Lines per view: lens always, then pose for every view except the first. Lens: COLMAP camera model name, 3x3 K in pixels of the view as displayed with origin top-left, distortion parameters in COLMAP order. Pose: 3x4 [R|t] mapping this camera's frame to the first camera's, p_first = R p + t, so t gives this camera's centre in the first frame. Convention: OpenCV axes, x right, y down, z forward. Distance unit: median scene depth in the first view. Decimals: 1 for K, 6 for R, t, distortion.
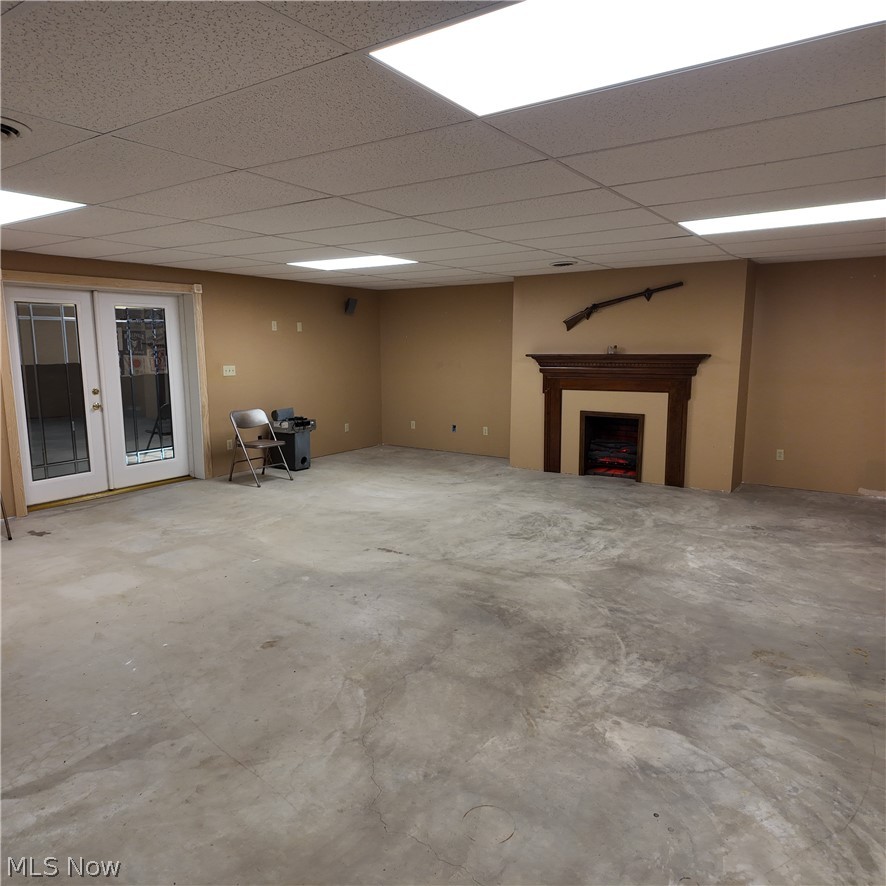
lens RADIAL K [[651.4, 0, 443.6], [0, 651.4, 444.1], [0, 0, 1]] dist [0.014942, -0.020521]
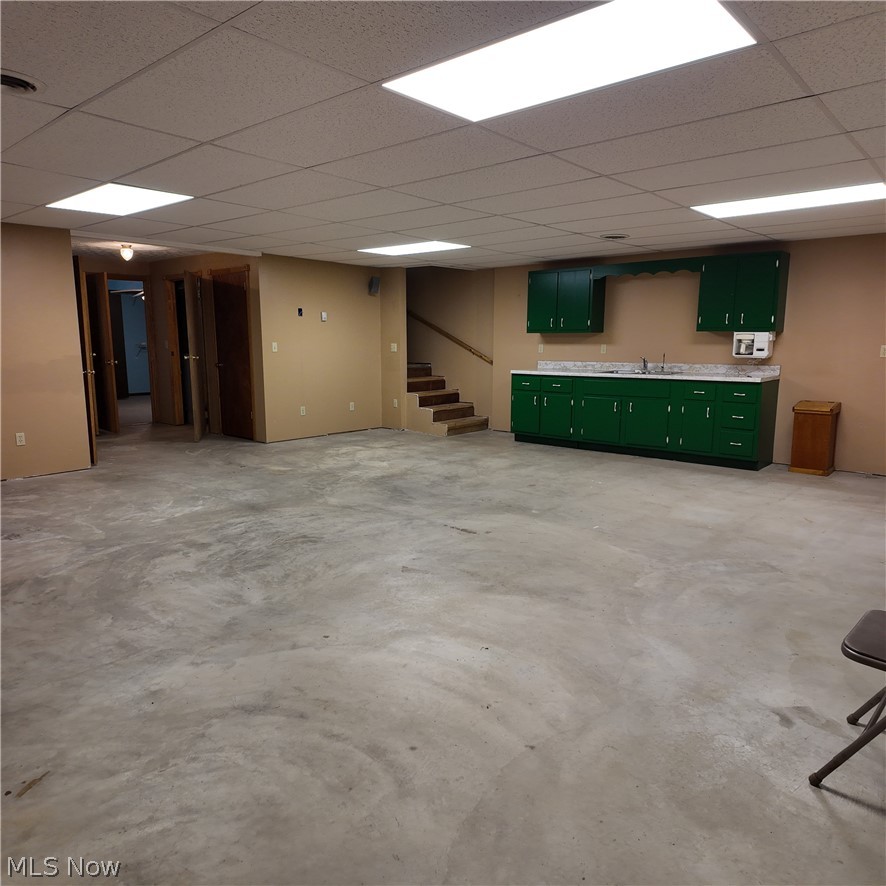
lens RADIAL K [[651.4, 0, 443.8], [0, 651.4, 443.3], [0, 0, 1]] dist [0.014942, -0.020521]
pose [[-0.992237, -0.022459, 0.122317, -0.161959], [0.015899, 0.952578, 0.303880, -0.236353], [-0.123342, 0.303465, -0.944826, 1.799818]]
